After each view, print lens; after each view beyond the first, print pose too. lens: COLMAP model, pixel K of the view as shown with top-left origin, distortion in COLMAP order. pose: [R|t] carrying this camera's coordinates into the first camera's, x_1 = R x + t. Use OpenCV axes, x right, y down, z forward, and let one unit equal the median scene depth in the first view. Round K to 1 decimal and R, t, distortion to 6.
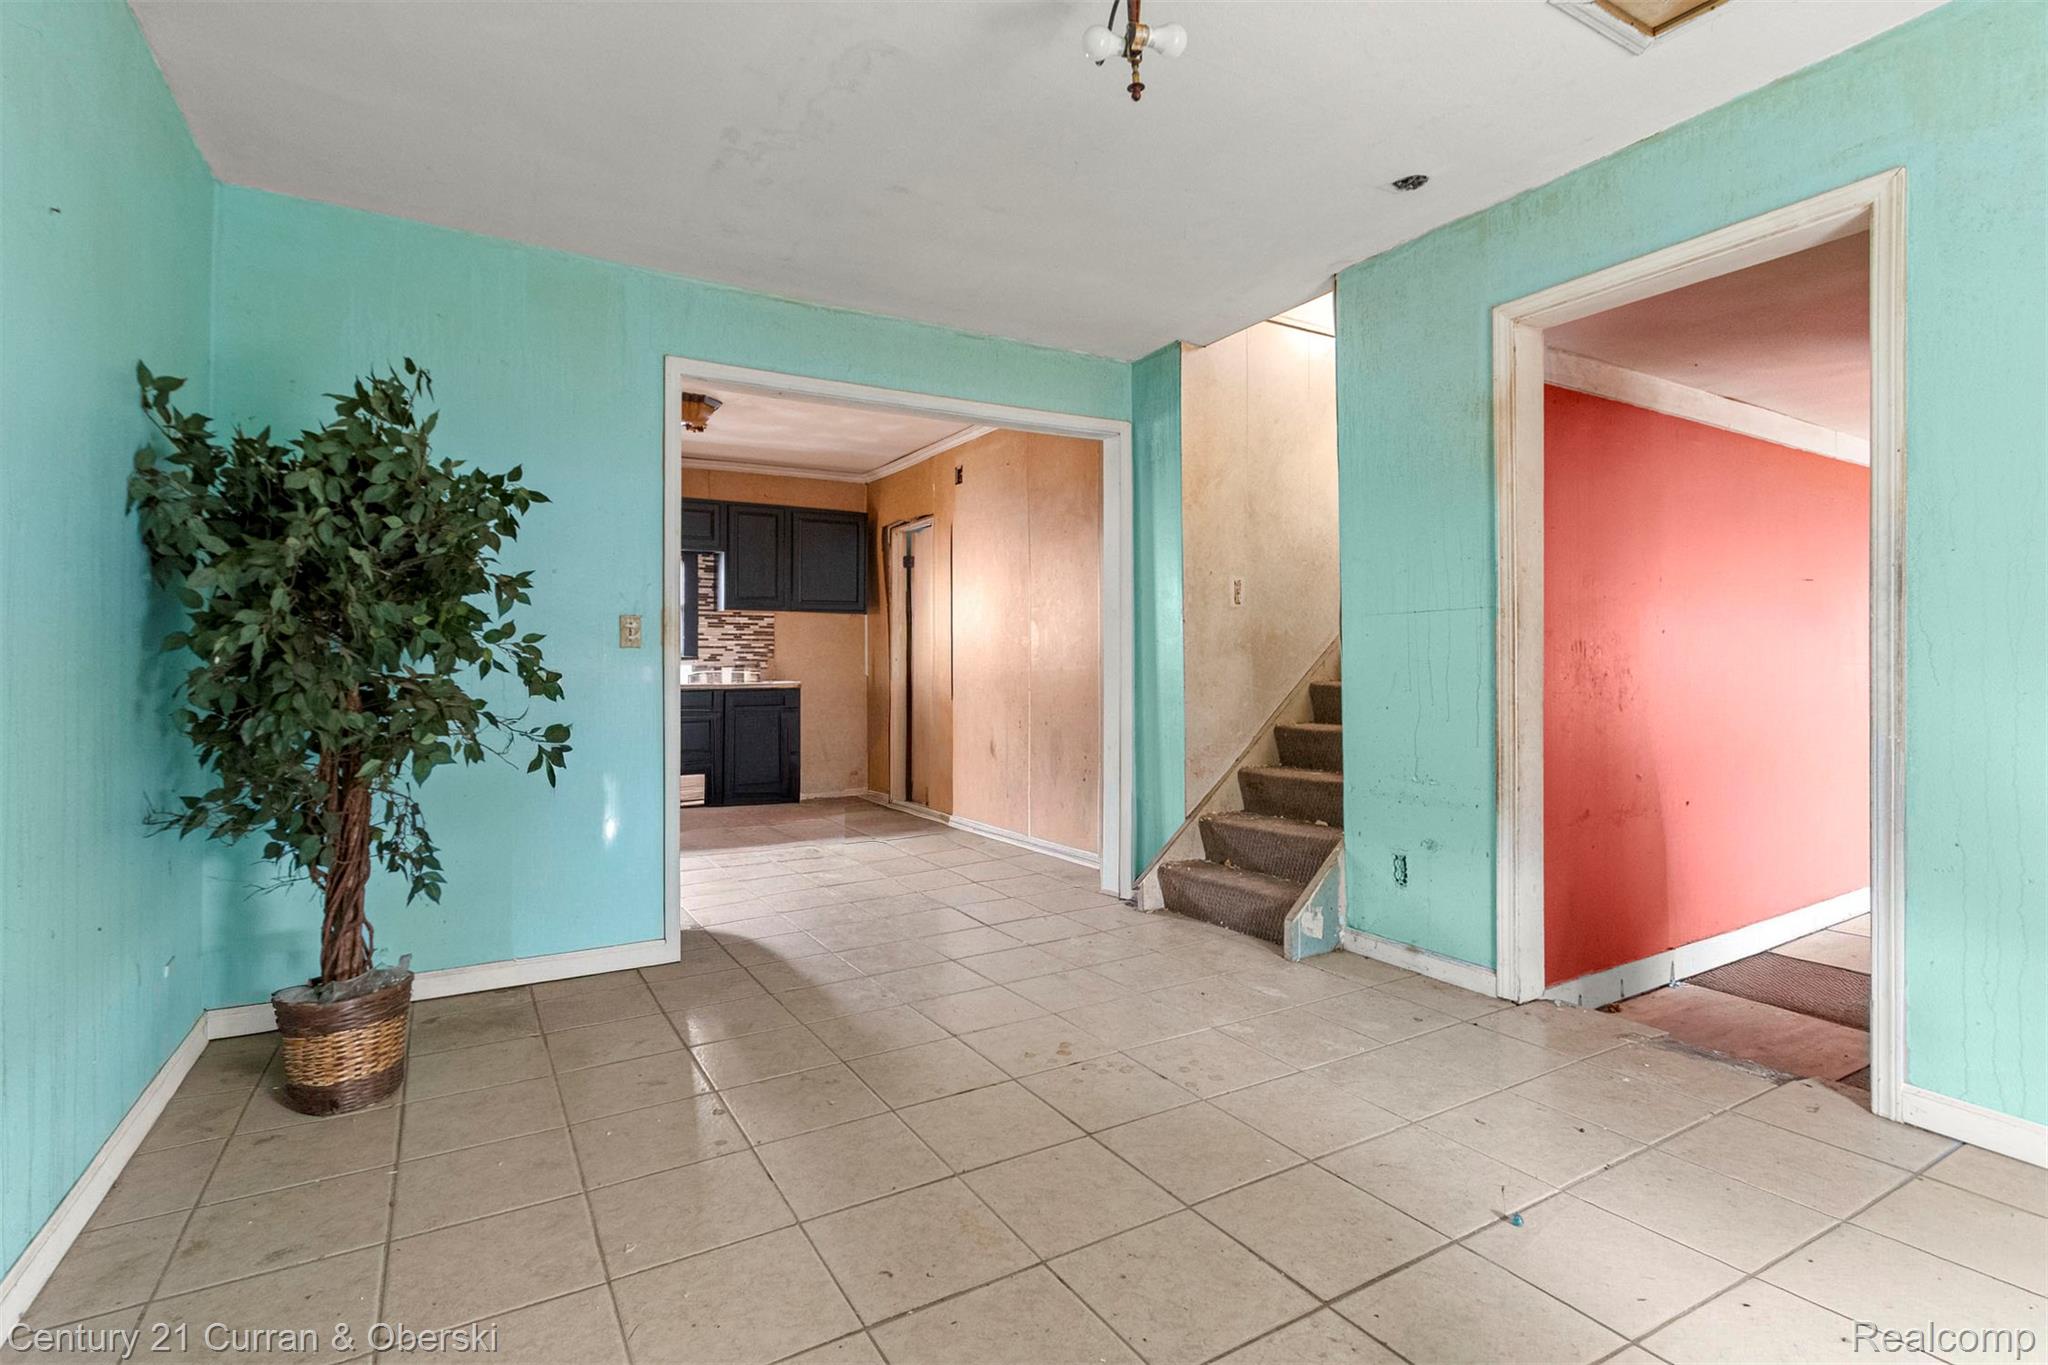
lens RADIAL K [[954.2, 0, 995.0], [0, 954.2, 652.4], [0, 0, 1]] dist [0.005873, -0.002441]
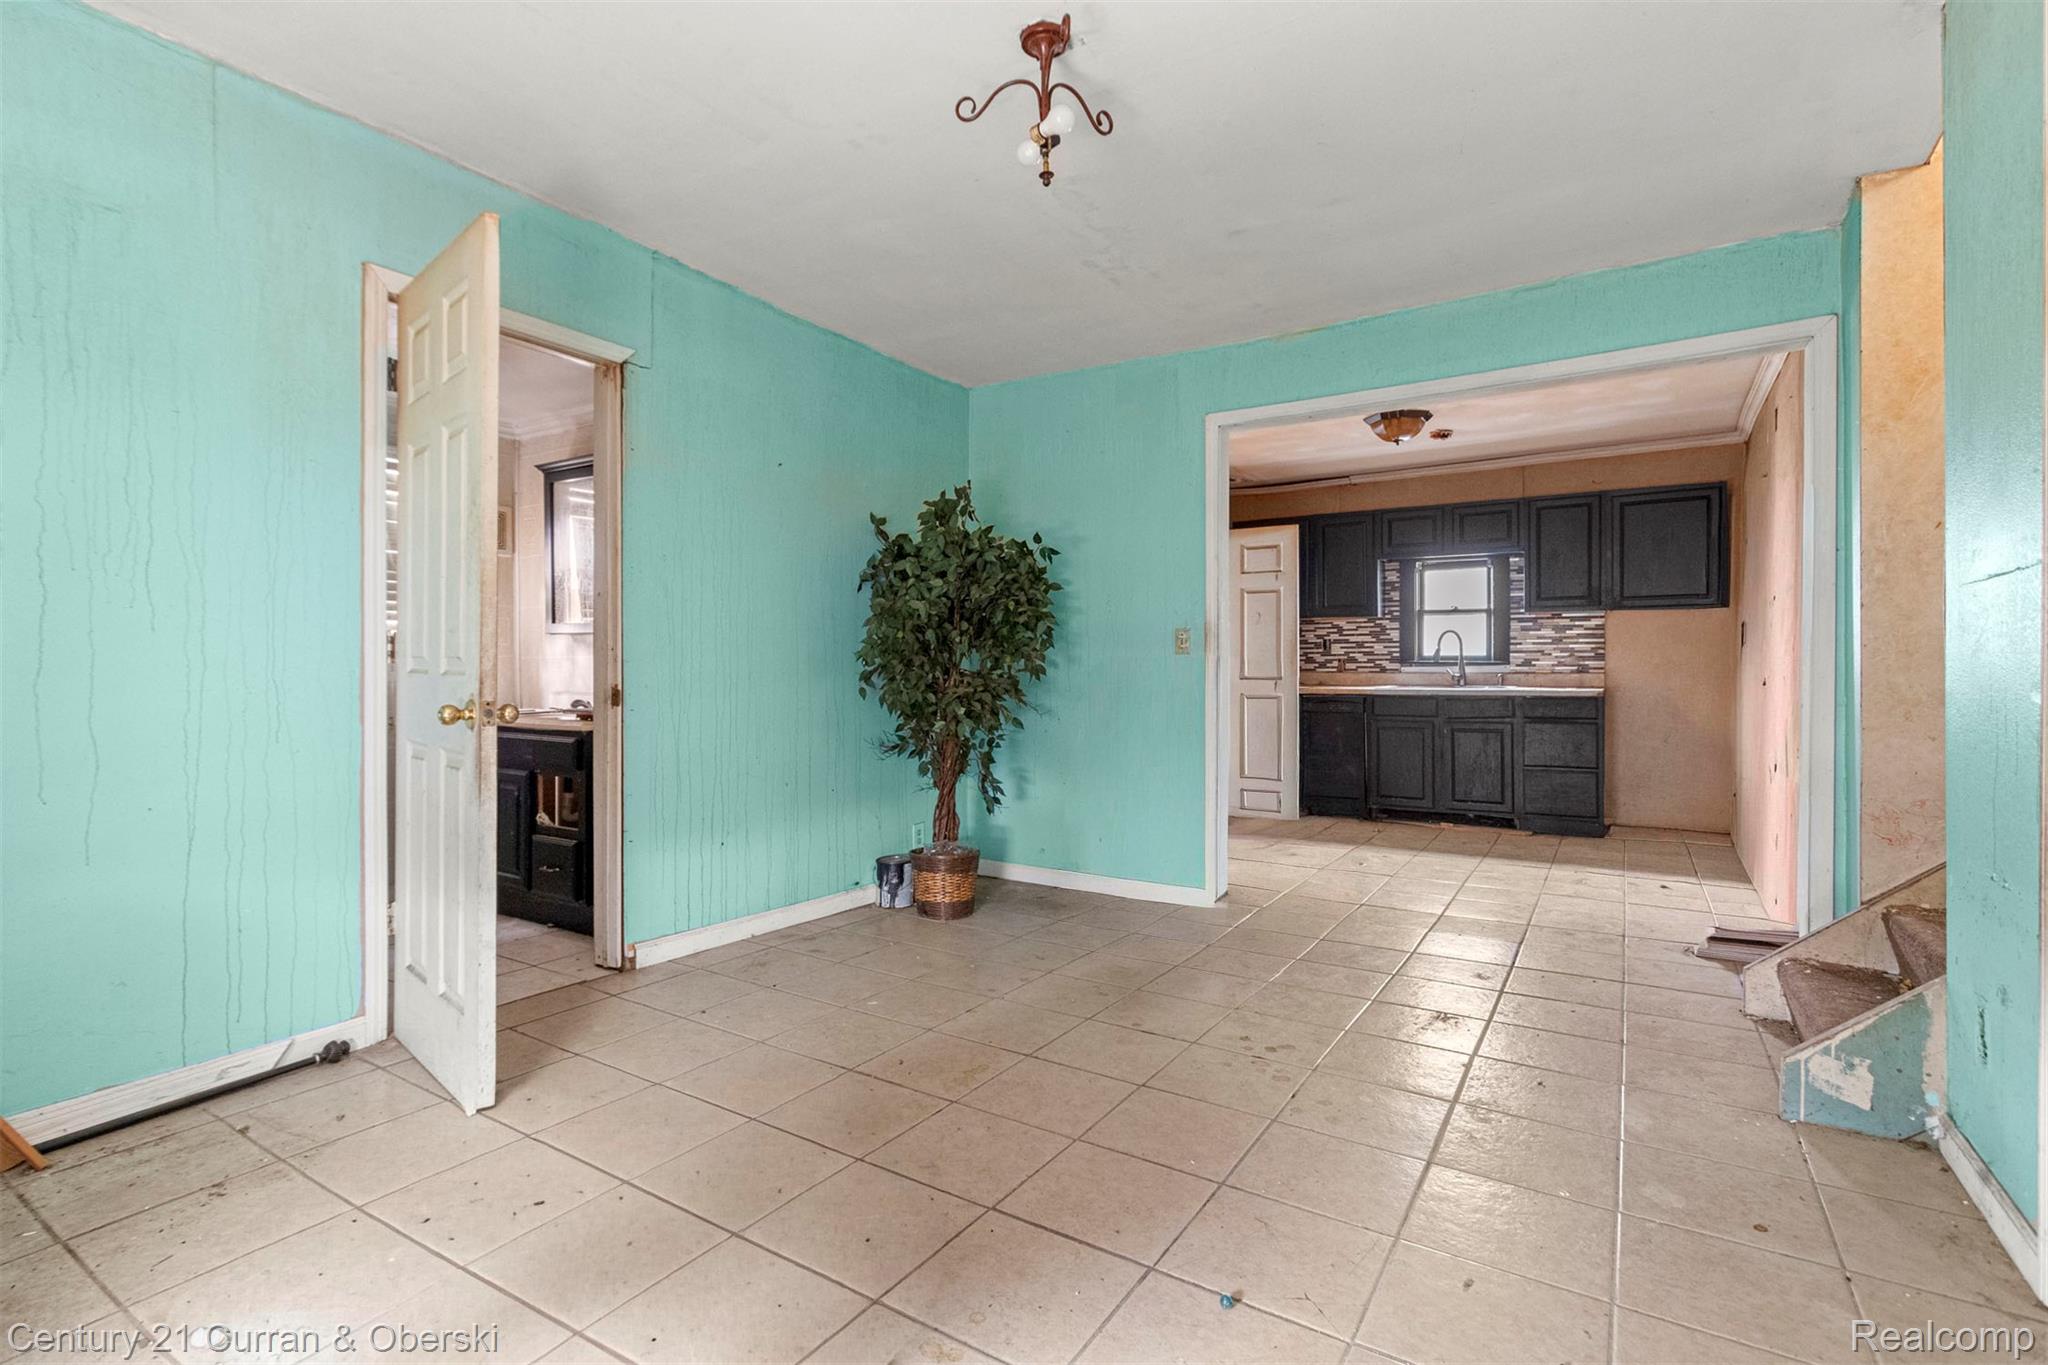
lens RADIAL K [[954.2, 0, 1029.0], [0, 954.2, 679.2], [0, 0, 1]] dist [0.005873, -0.002441]
pose [[0.466614, 0.014052, -0.884349, 0.629793], [0.004650, 0.999821, 0.018340, 0.004161], [0.884449, -0.012670, 0.466466, 0.225591]]
